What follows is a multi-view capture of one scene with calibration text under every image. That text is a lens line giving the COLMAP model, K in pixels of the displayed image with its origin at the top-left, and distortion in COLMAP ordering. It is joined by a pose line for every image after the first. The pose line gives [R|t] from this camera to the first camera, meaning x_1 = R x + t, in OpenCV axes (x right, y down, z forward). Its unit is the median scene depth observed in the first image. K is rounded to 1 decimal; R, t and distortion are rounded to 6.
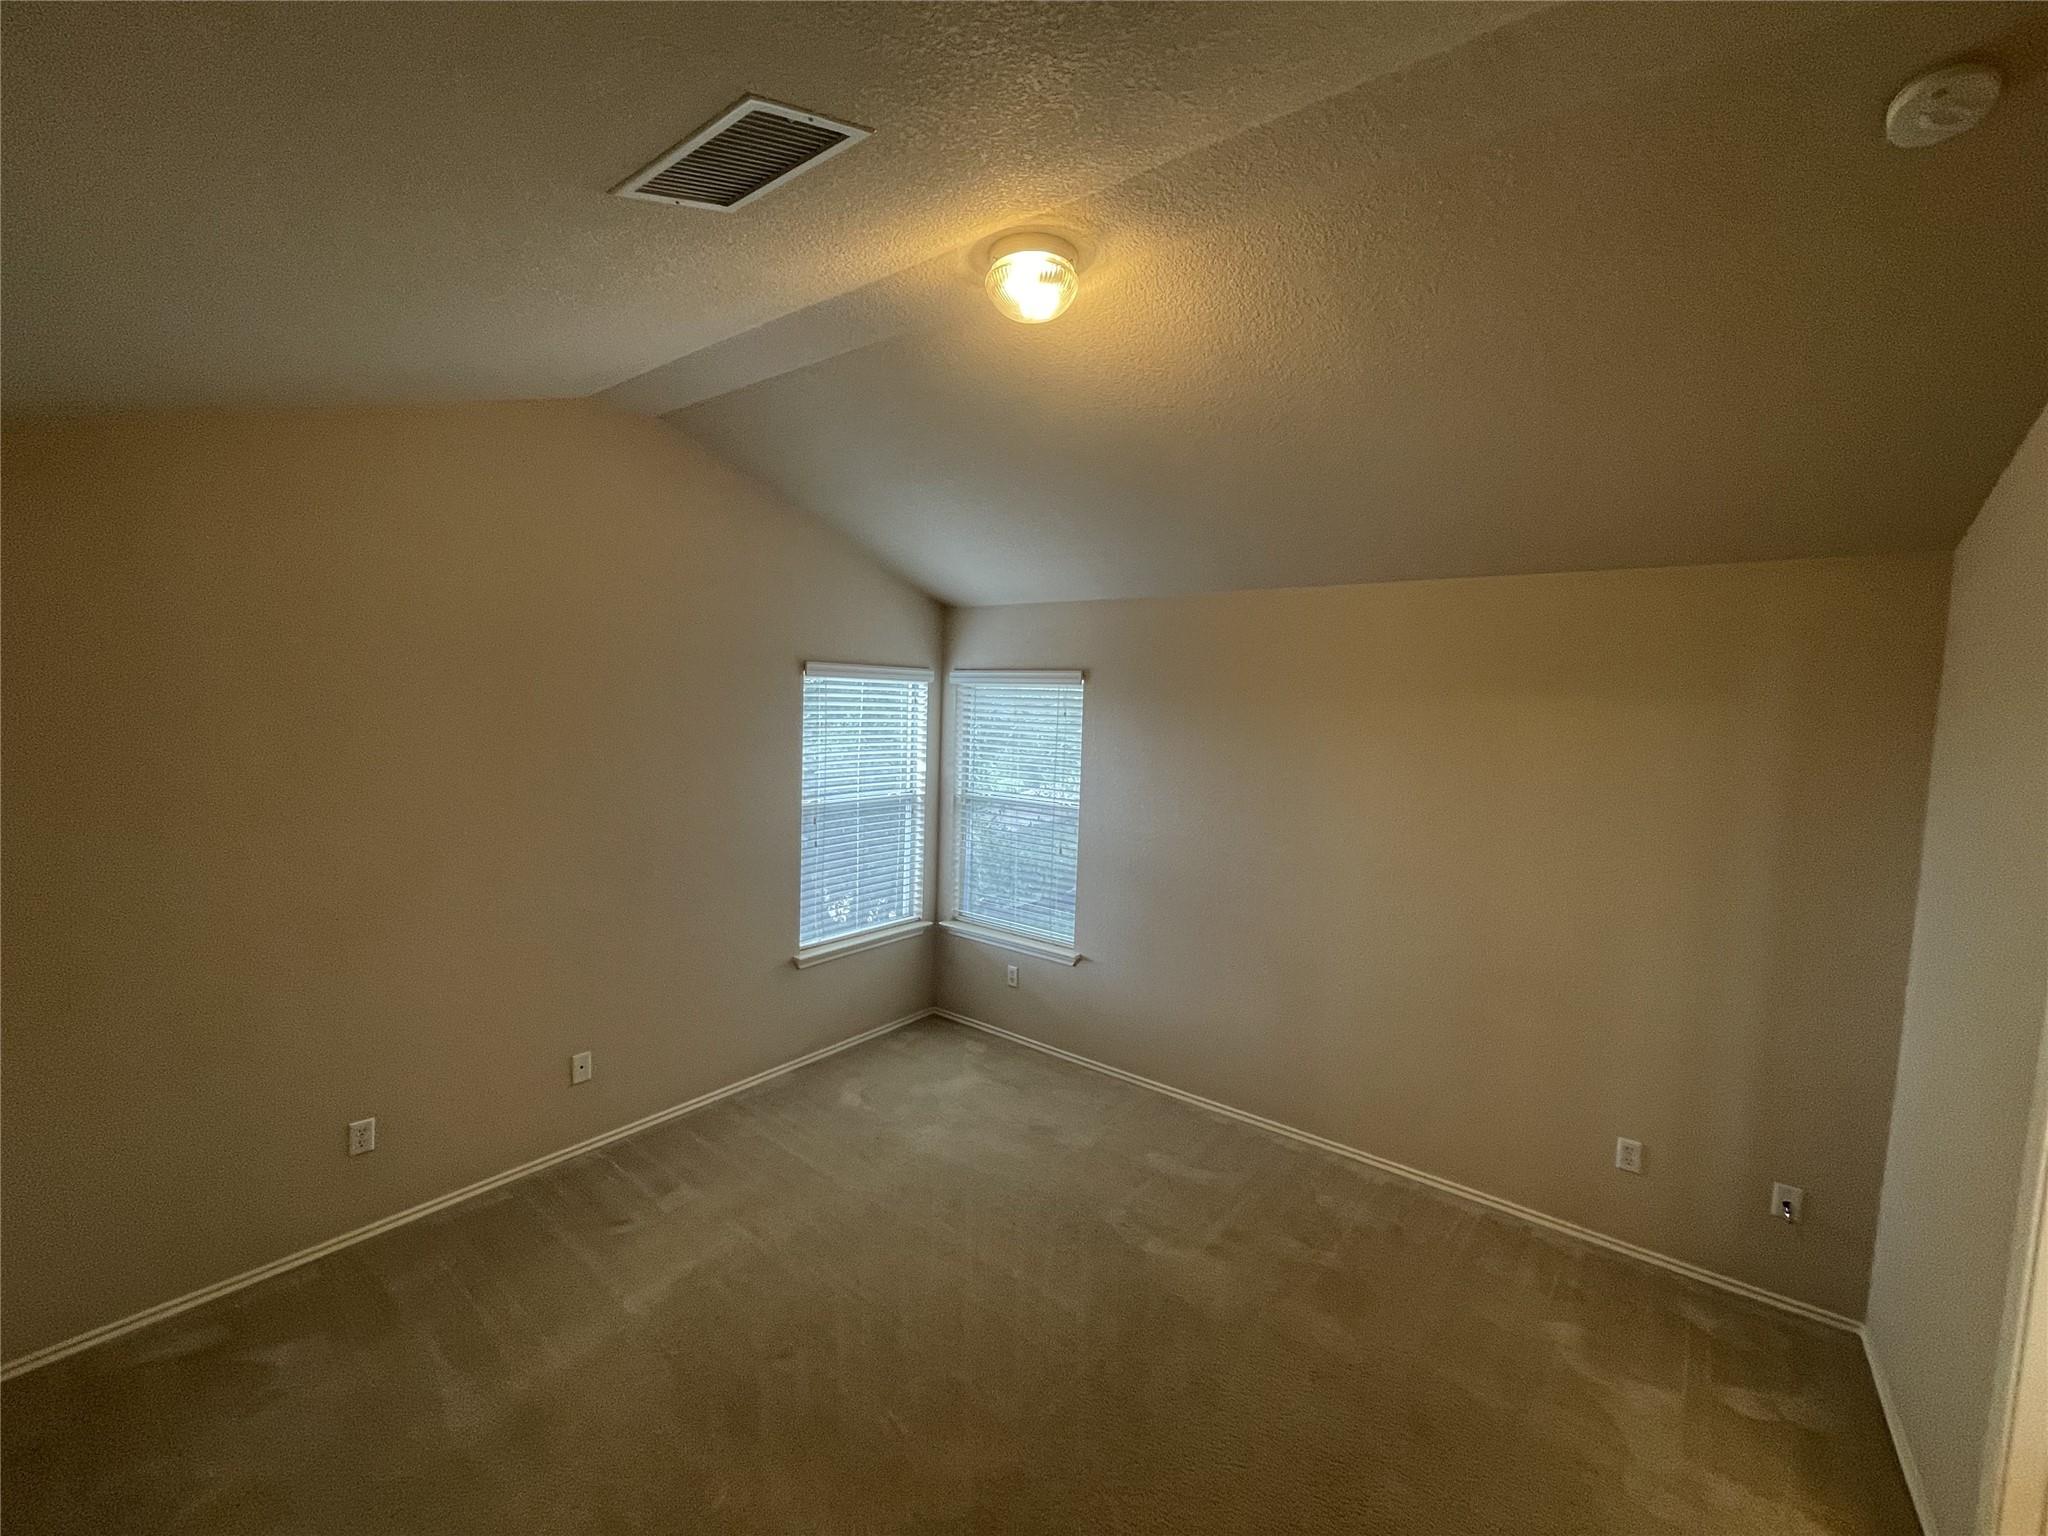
lens RADIAL K [[836.8, 0, 1018.2], [0, 836.8, 764.7], [0, 0, 1]] dist [0.000026, 0.000042]
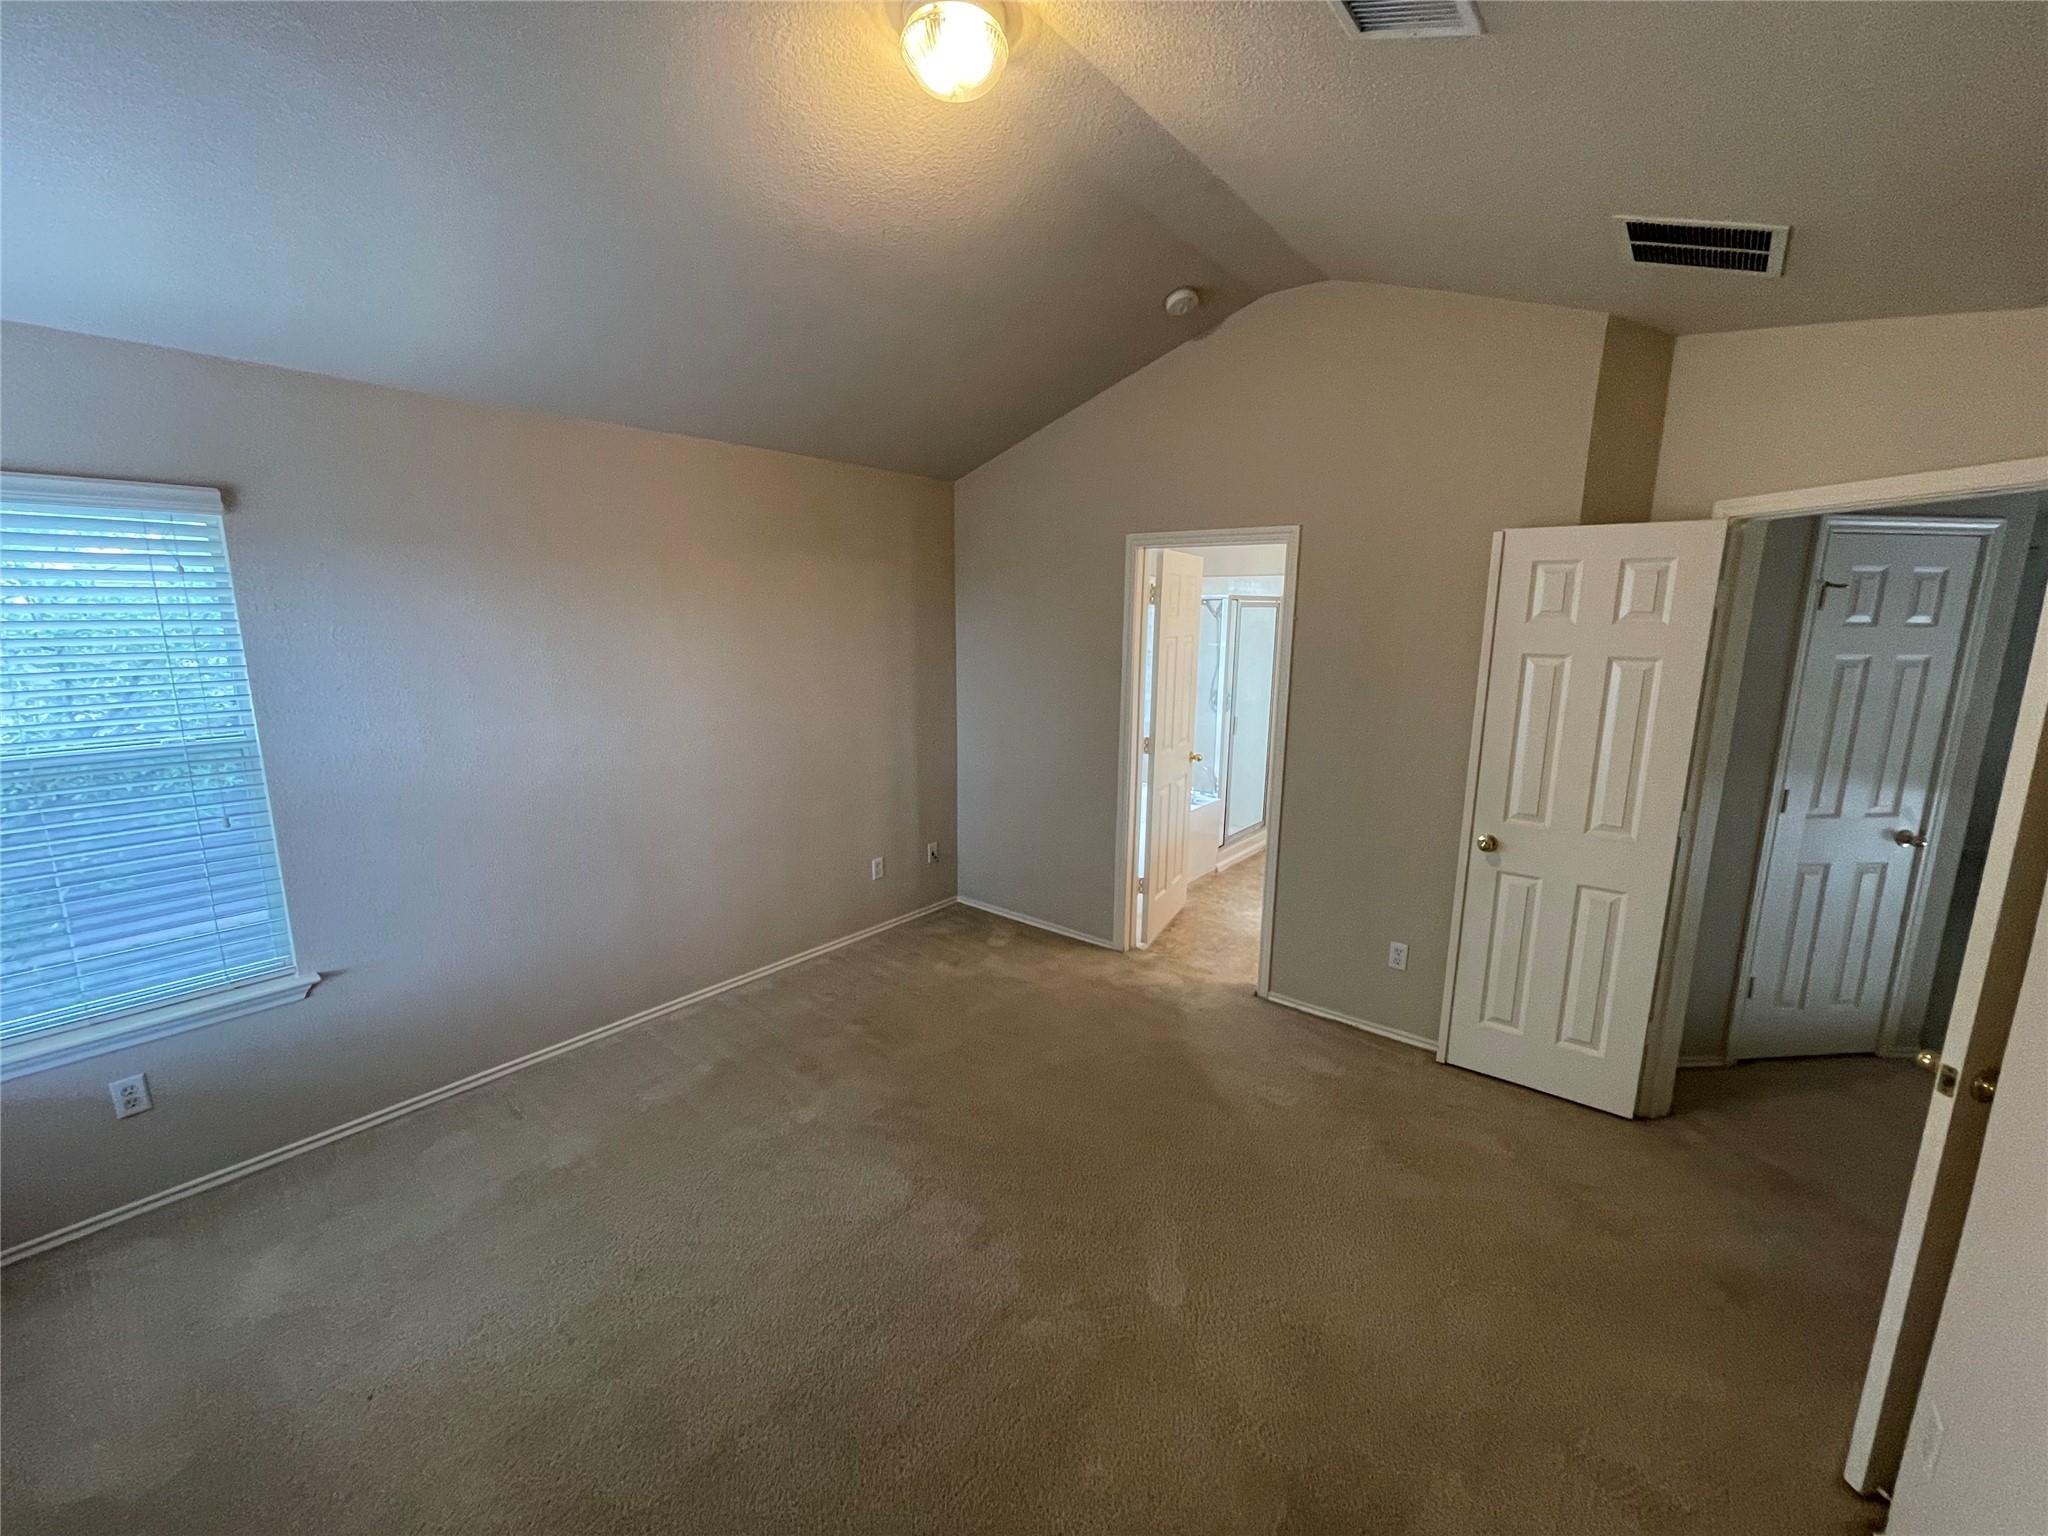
lens RADIAL K [[836.8, 0, 1018.2], [0, 836.8, 764.7], [0, 0, 1]] dist [0.000026, 0.000042]
pose [[0.023871, -0.216558, 0.975978, -0.696784], [0.067532, 0.974375, 0.214551, -0.026732], [-0.997431, 0.060789, 0.037884, 0.665650]]
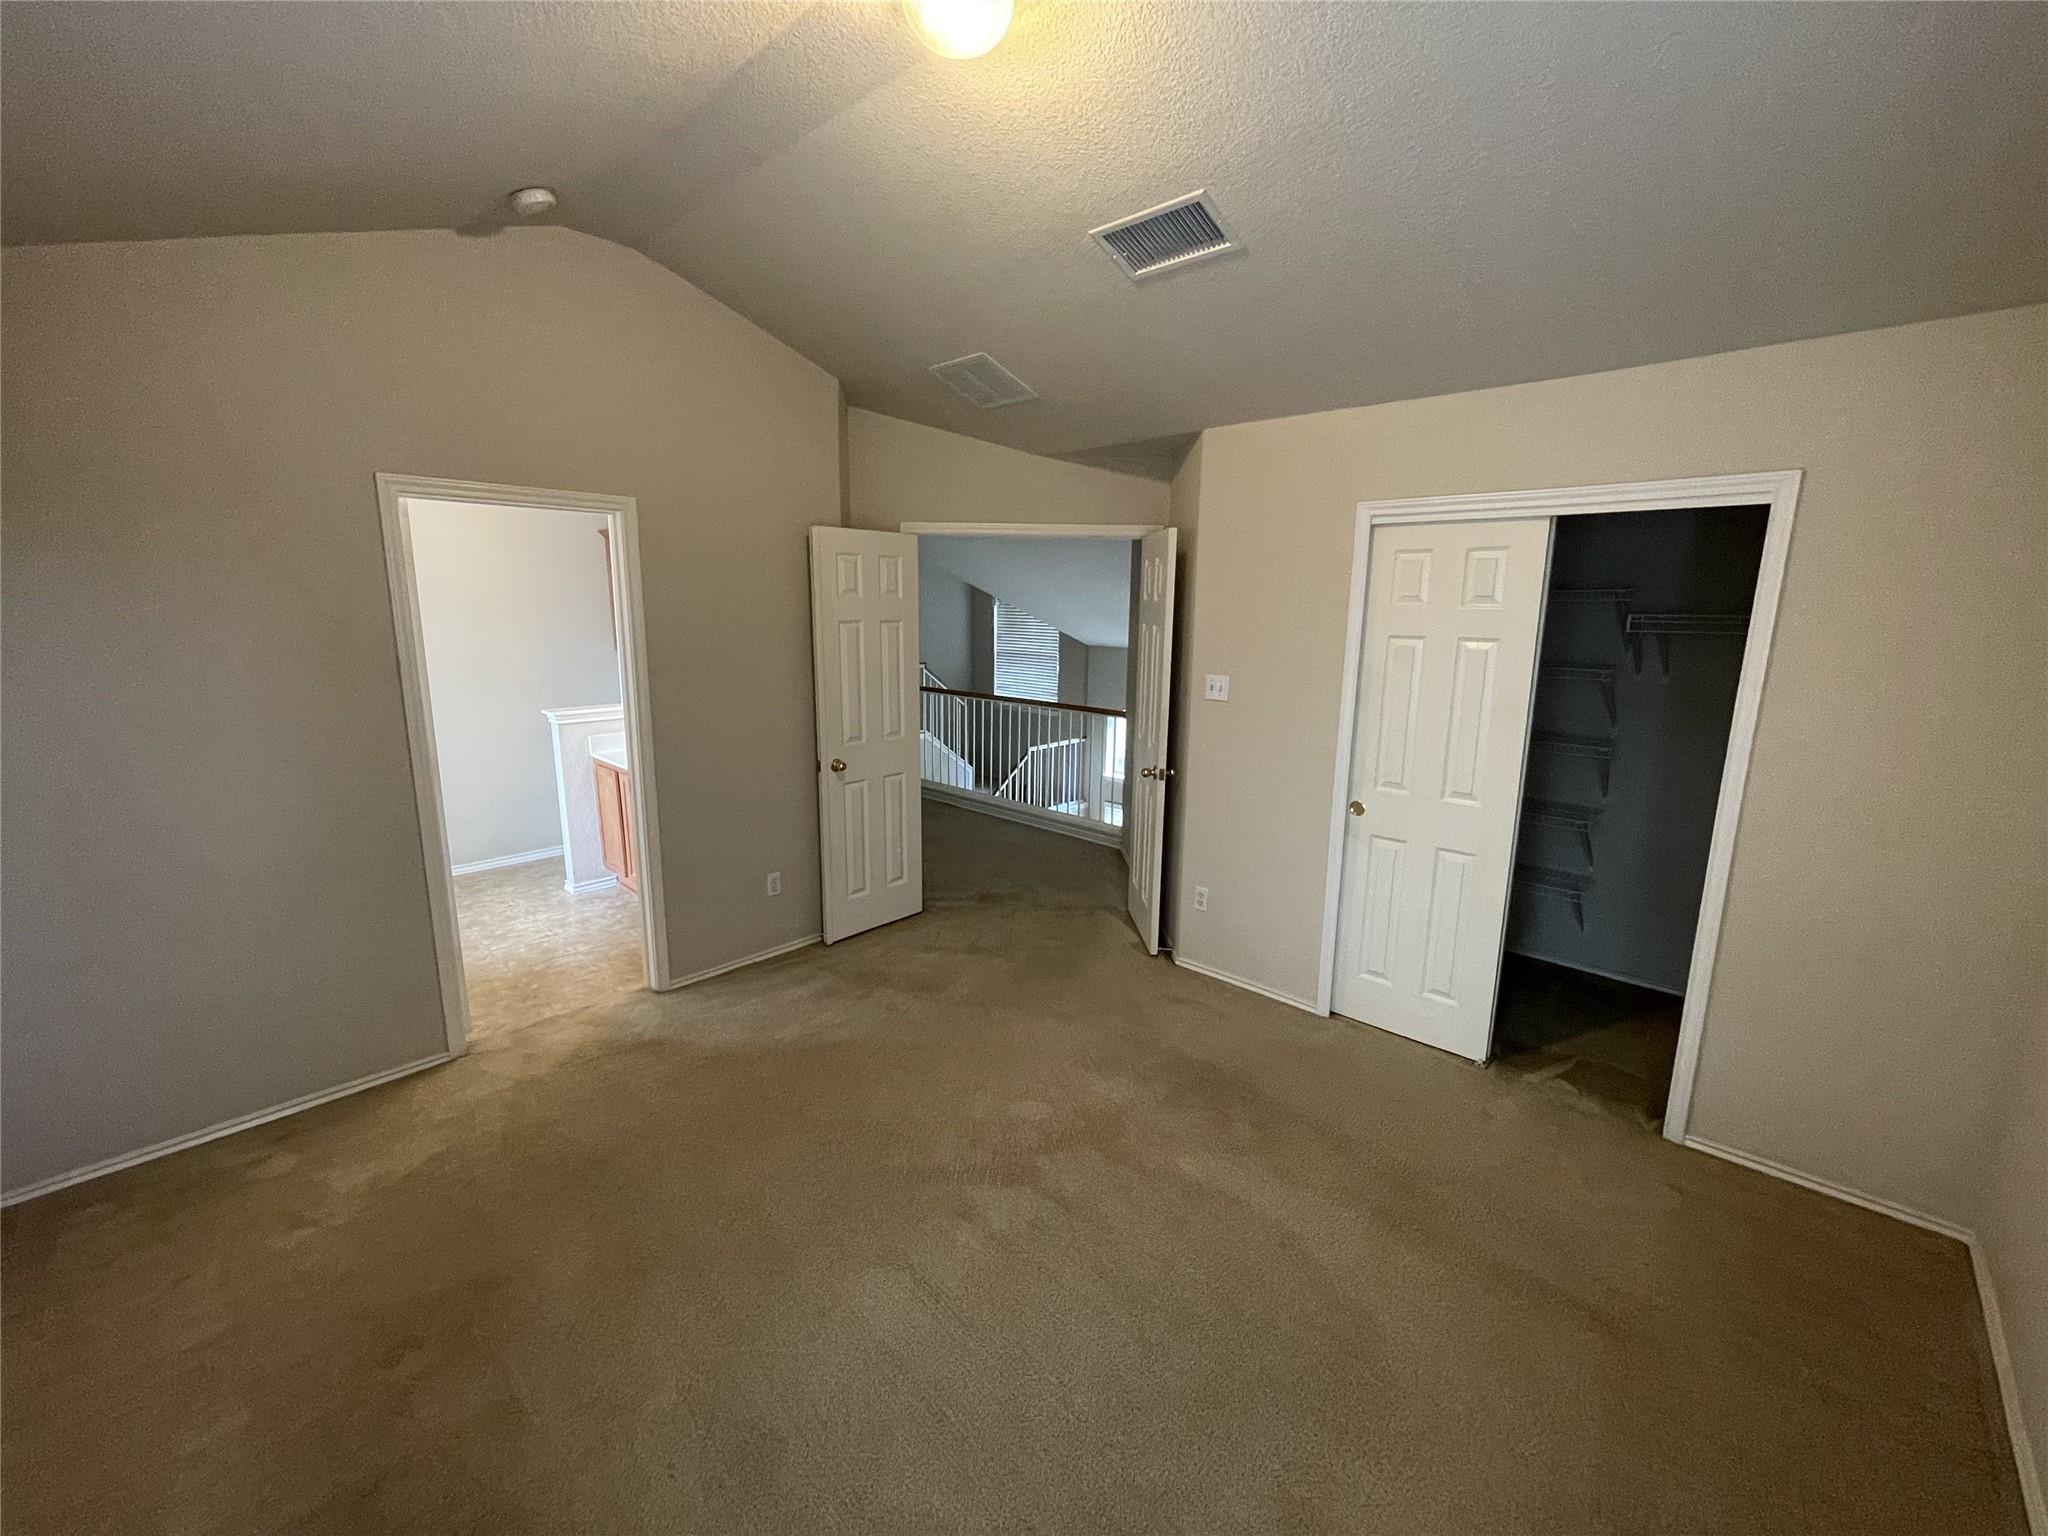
lens RADIAL K [[836.8, 0, 1018.2], [0, 836.8, 764.7], [0, 0, 1]] dist [0.000026, 0.000042]
pose [[-0.994962, -0.062010, 0.078772, -0.109038], [-0.038871, 0.962902, 0.267036, -0.050081], [-0.092409, 0.262628, -0.960462, 1.409189]]
